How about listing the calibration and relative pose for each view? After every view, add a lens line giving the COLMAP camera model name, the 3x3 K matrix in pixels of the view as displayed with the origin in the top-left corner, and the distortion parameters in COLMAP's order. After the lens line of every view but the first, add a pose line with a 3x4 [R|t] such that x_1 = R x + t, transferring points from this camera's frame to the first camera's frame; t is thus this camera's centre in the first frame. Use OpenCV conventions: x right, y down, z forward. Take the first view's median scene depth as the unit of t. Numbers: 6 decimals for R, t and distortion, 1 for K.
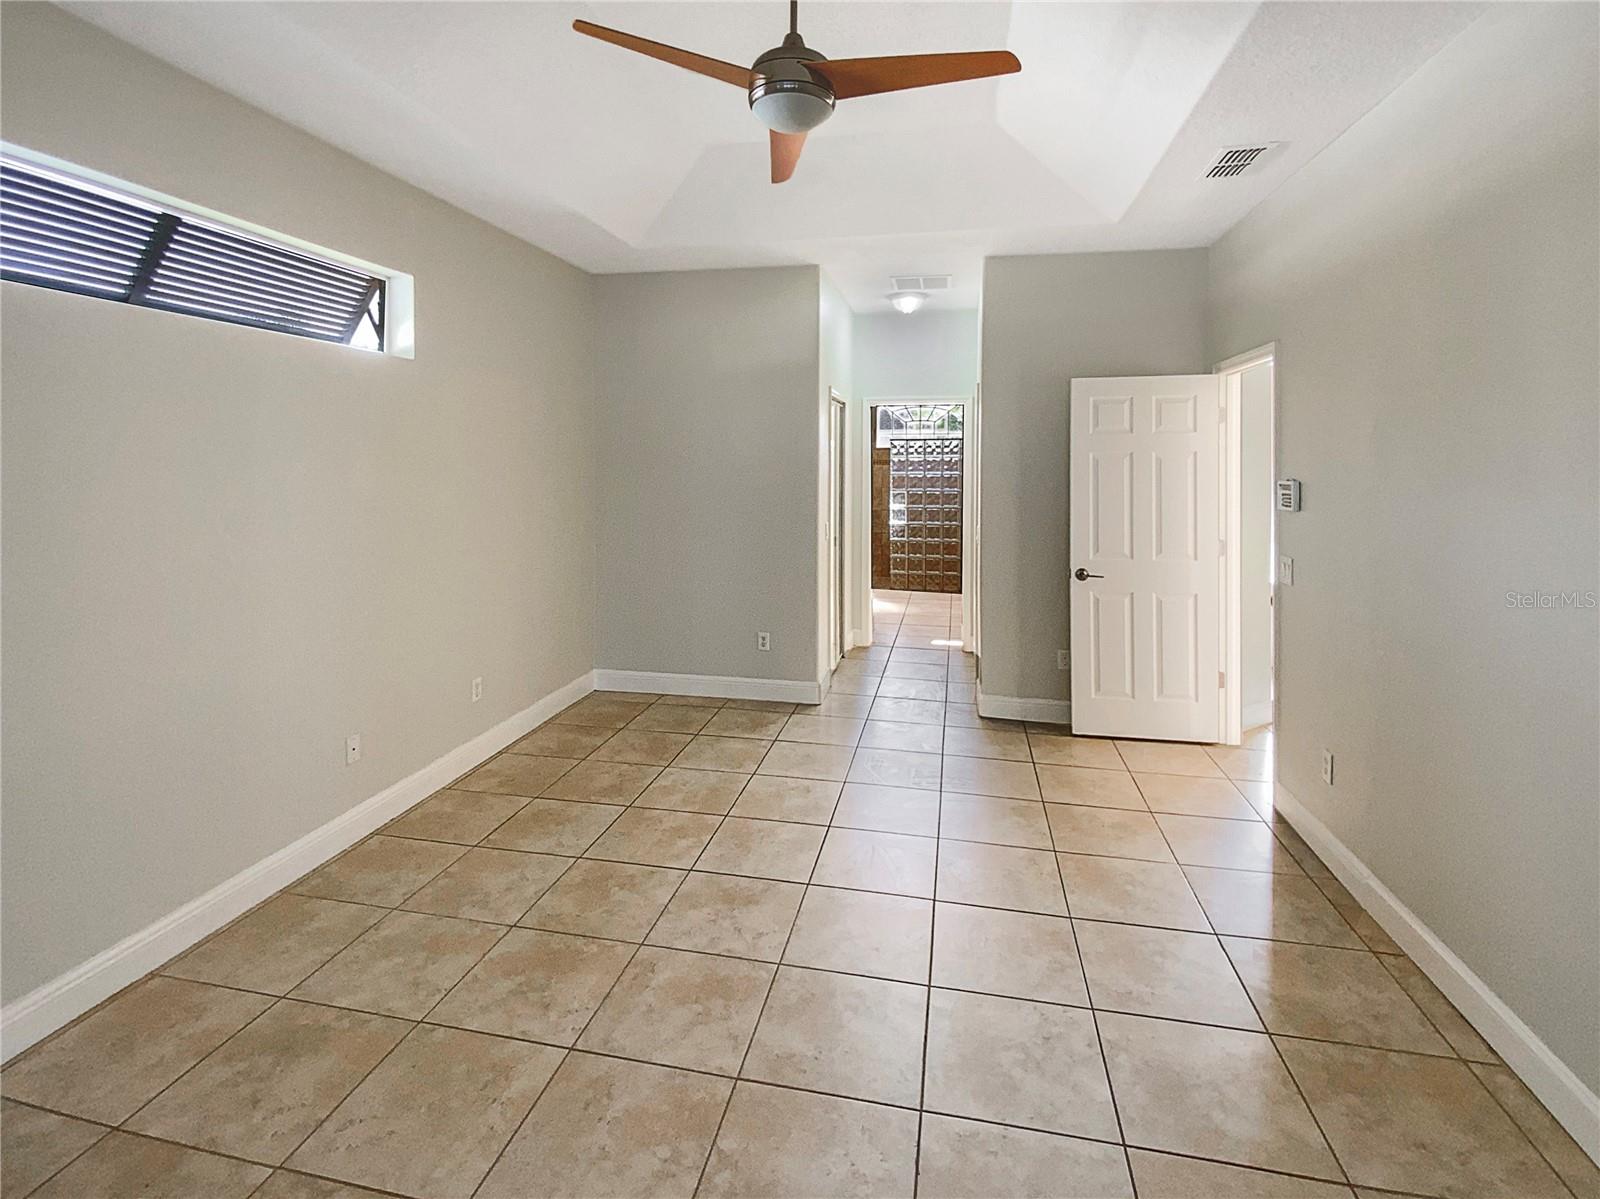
lens RADIAL K [[721.0, 0, 807.4], [0, 721.0, 600.5], [0, 0, 1]] dist [0.001706, 0.000390]
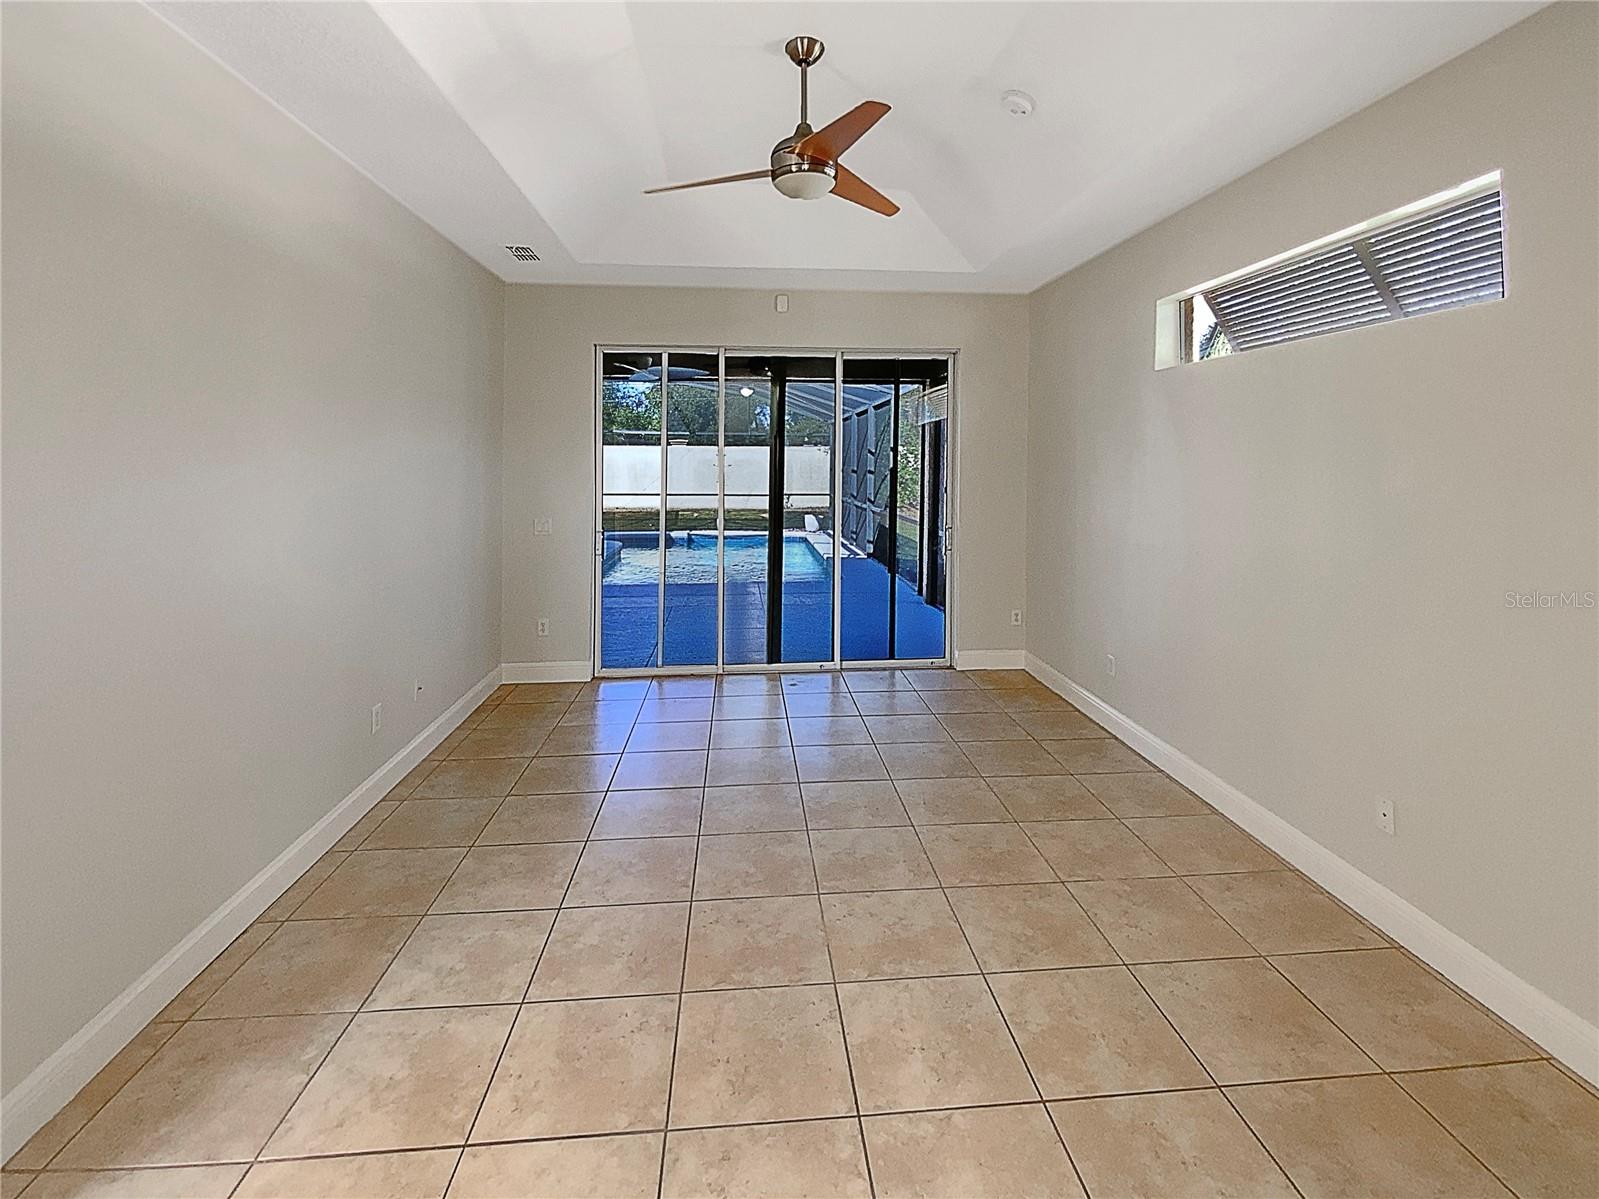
lens RADIAL K [[720.5, 0, 806.9], [0, 720.5, 600.5], [0, 0, 1]] dist [0.001706, 0.000390]
pose [[-0.956570, 0.052546, -0.286729, 0.279073], [-0.059790, 0.927340, 0.369412, -0.355474], [0.285307, 0.370512, -0.883924, 1.779438]]
